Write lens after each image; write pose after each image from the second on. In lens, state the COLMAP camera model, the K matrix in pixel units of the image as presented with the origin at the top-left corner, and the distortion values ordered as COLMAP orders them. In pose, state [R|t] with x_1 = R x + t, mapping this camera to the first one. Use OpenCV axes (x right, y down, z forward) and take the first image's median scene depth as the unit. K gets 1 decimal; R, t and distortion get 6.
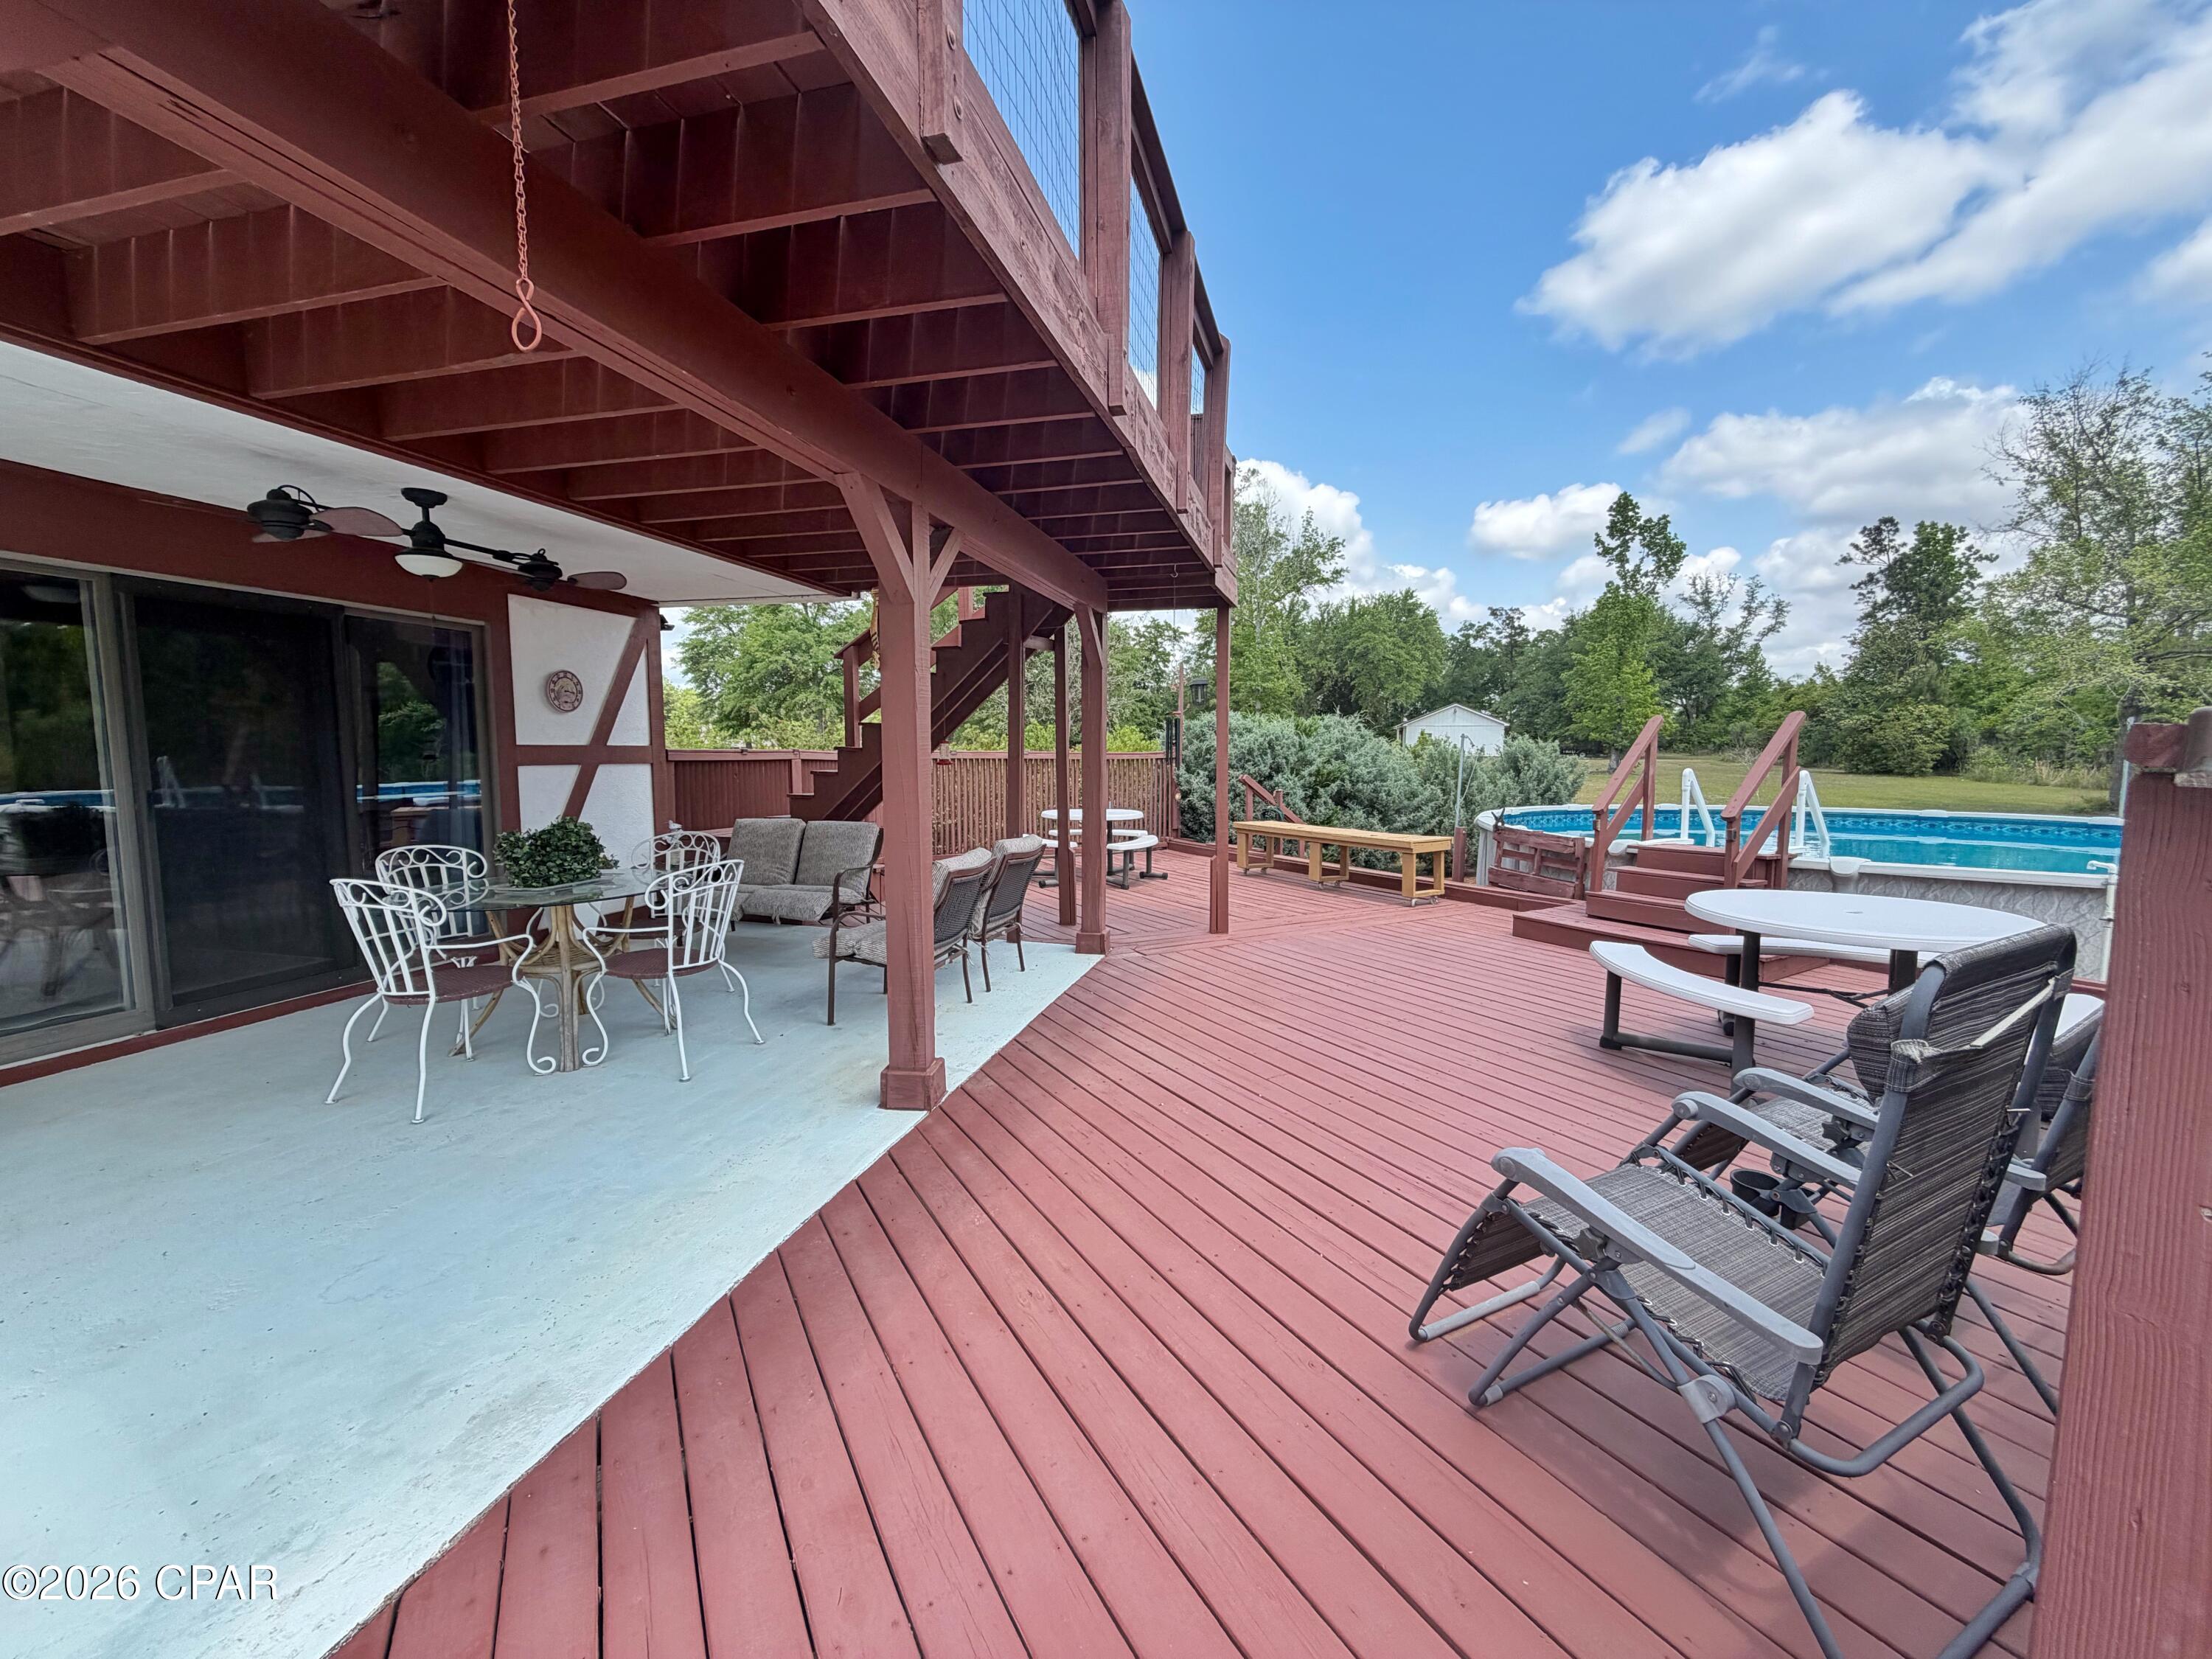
lens RADIAL K [[872.8, 0, 1104.7], [0, 872.8, 832.0], [0, 0, 1]] dist [0.000983, 0.000495]
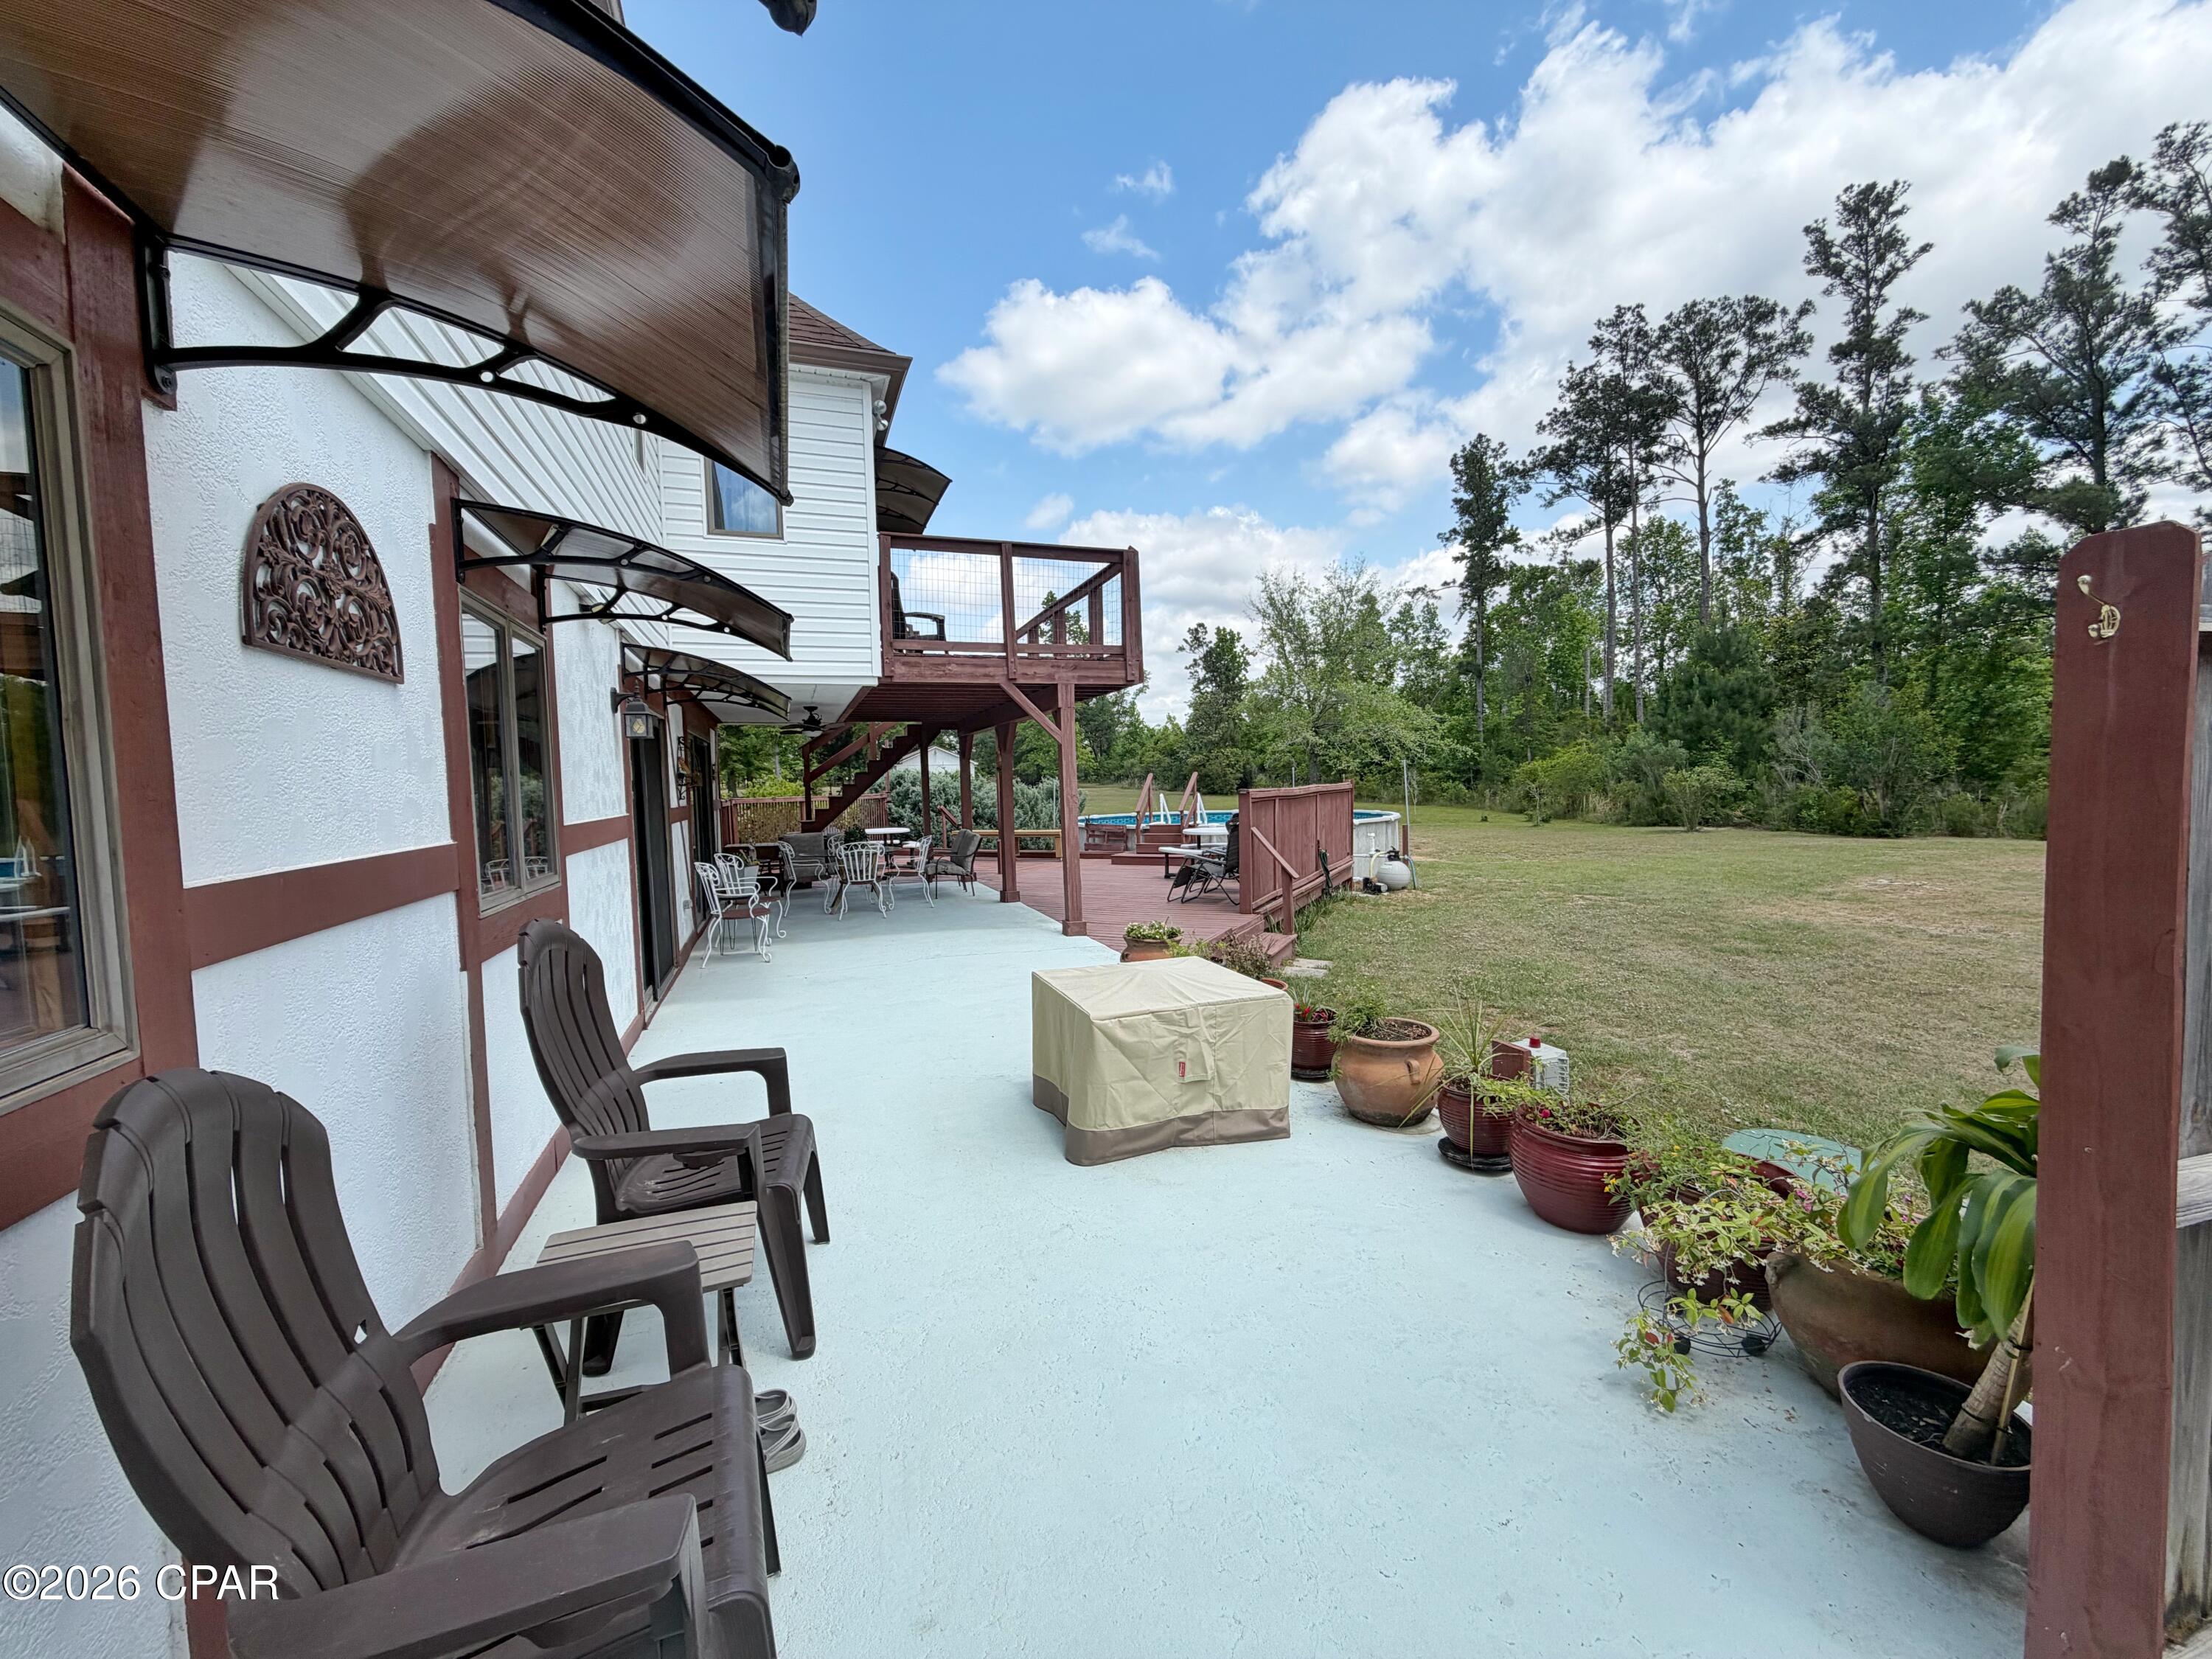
lens RADIAL K [[887.8, 0, 1091.1], [0, 887.8, 823.0], [0, 0, 1]] dist [-0.001613, 0.000056]
pose [[0.828338, -0.049470, 0.558041, -0.114786], [0.078692, 0.996492, -0.028470, 0.007897], [-0.554675, 0.067497, 0.829325, -0.122705]]
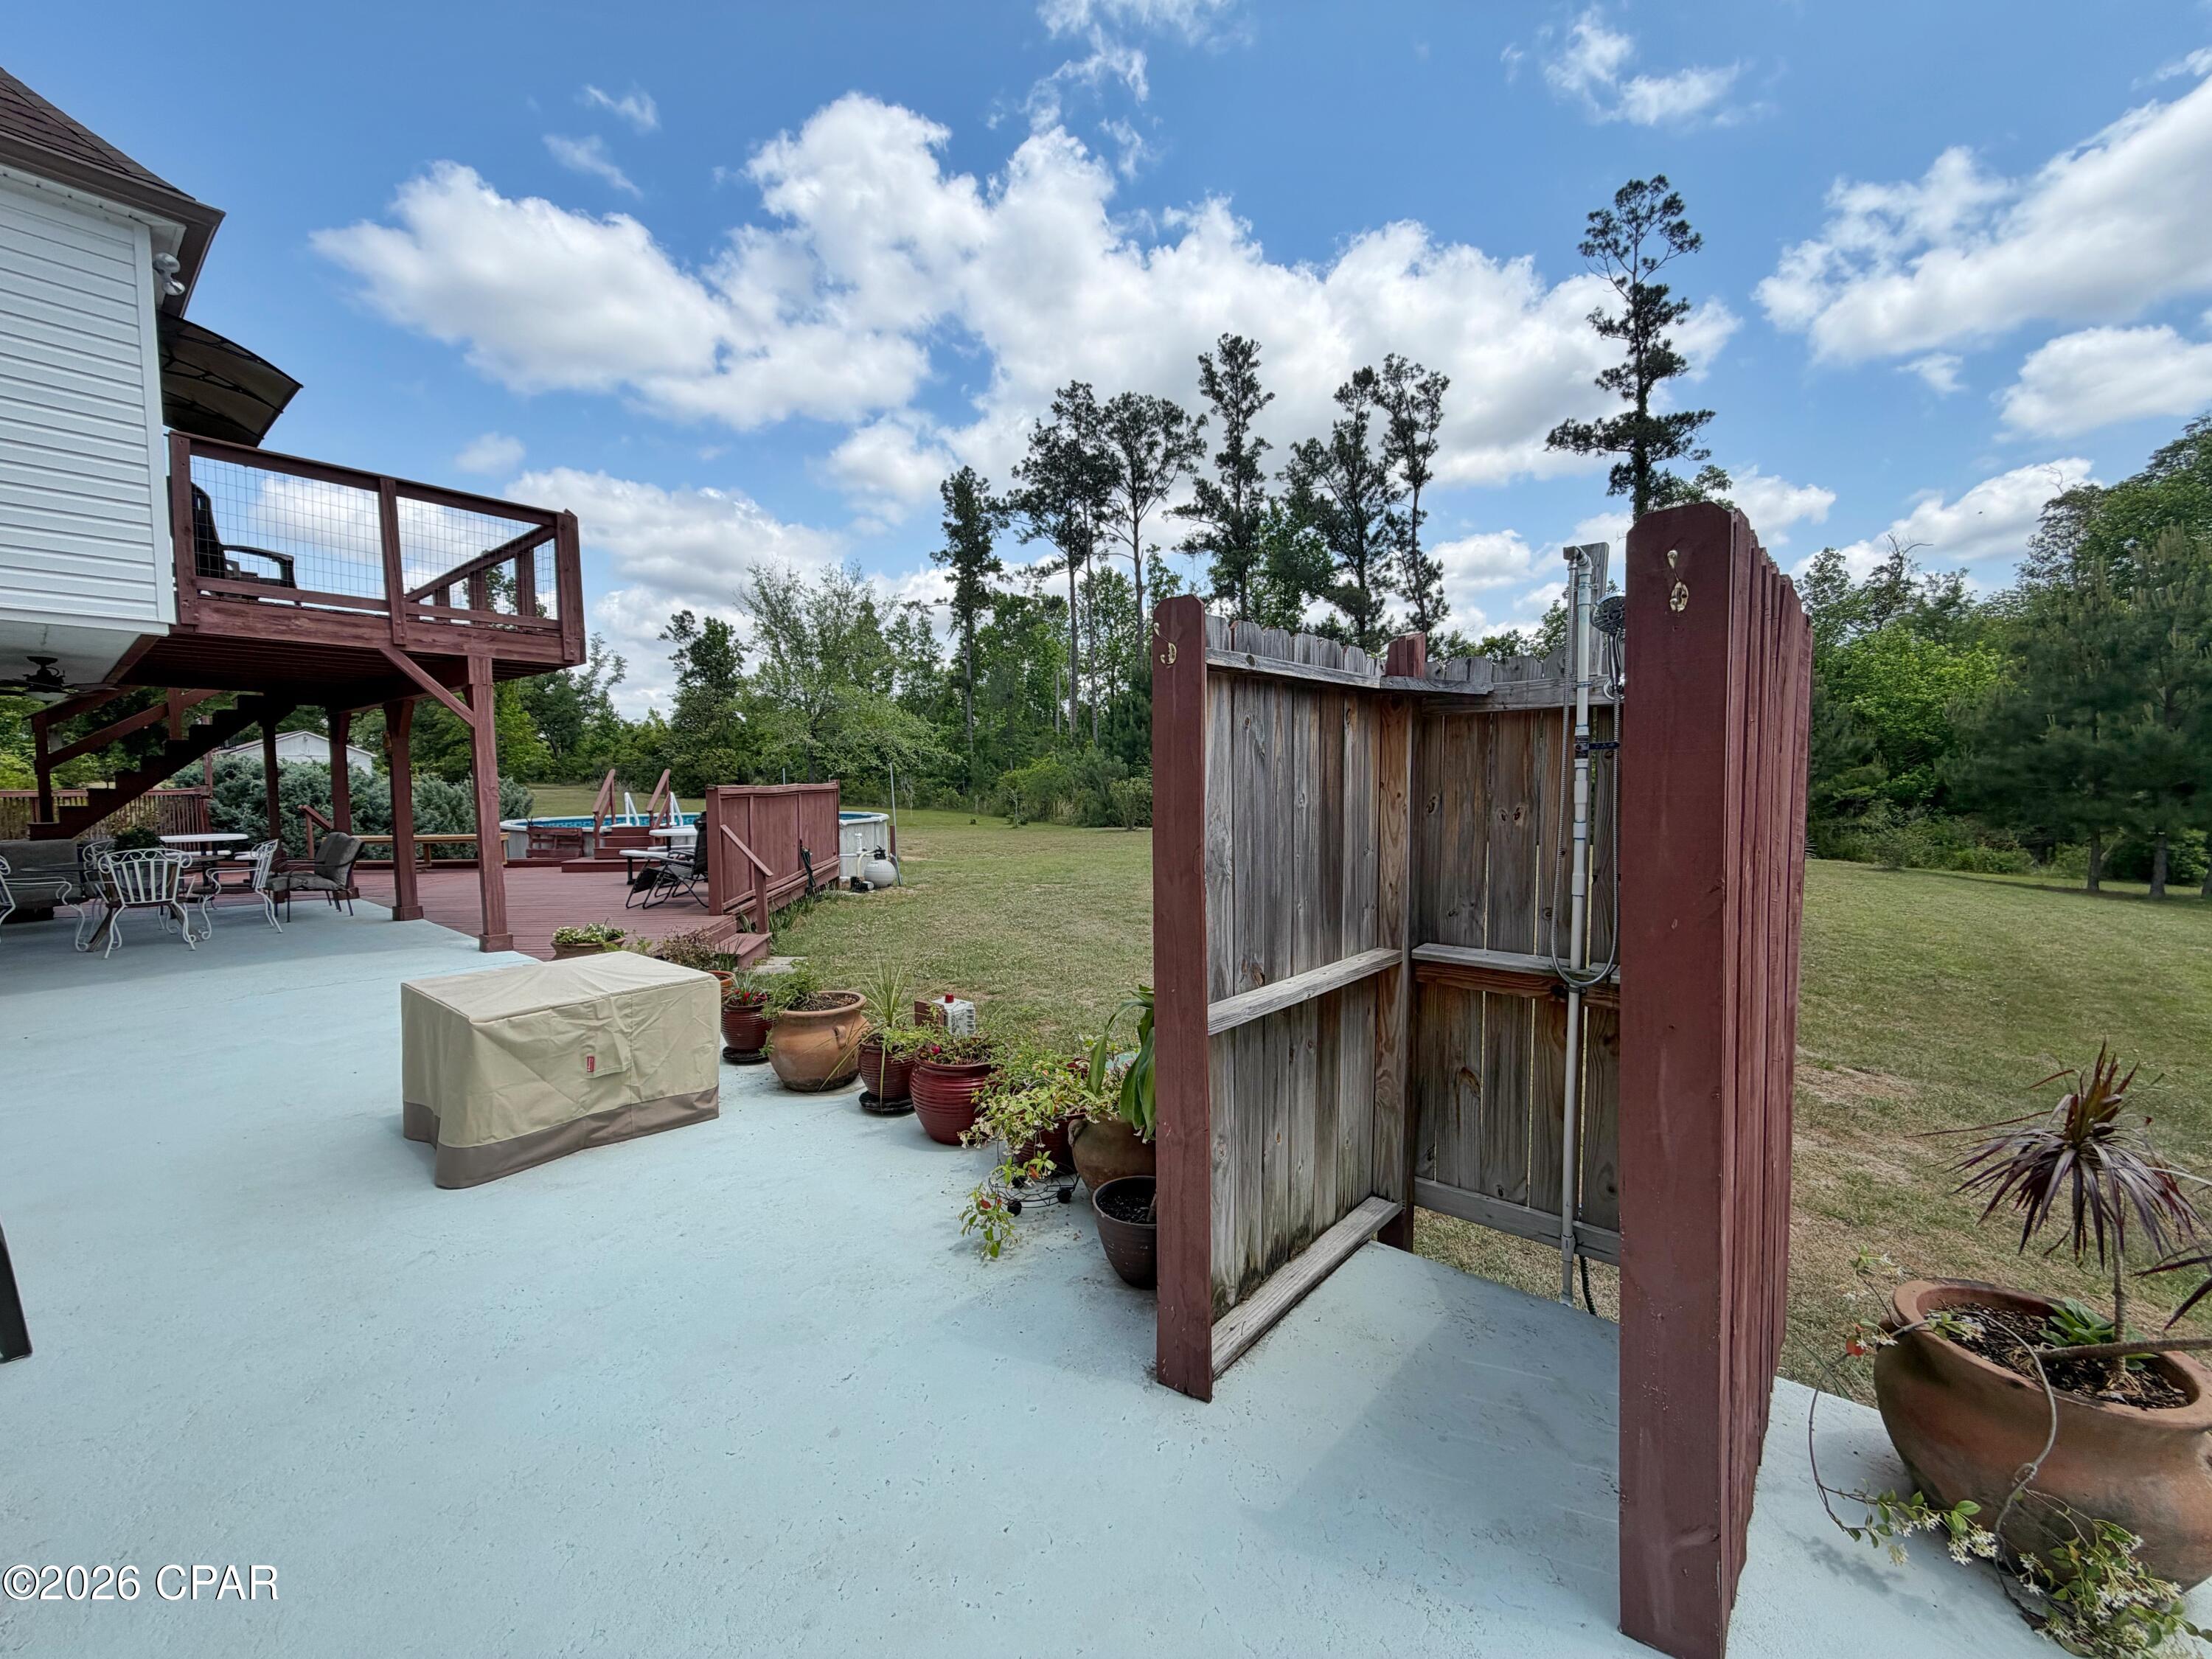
lens RADIAL K [[889.2, 0, 1103.8], [0, 889.2, 826.0], [0, 0, 1]] dist [0.000405, -0.000308]
pose [[0.409899, -0.052754, 0.910604, -0.114801], [0.091179, 0.995695, 0.016640, 0.010890], [-0.907562, 0.076208, 0.412944, -0.132784]]
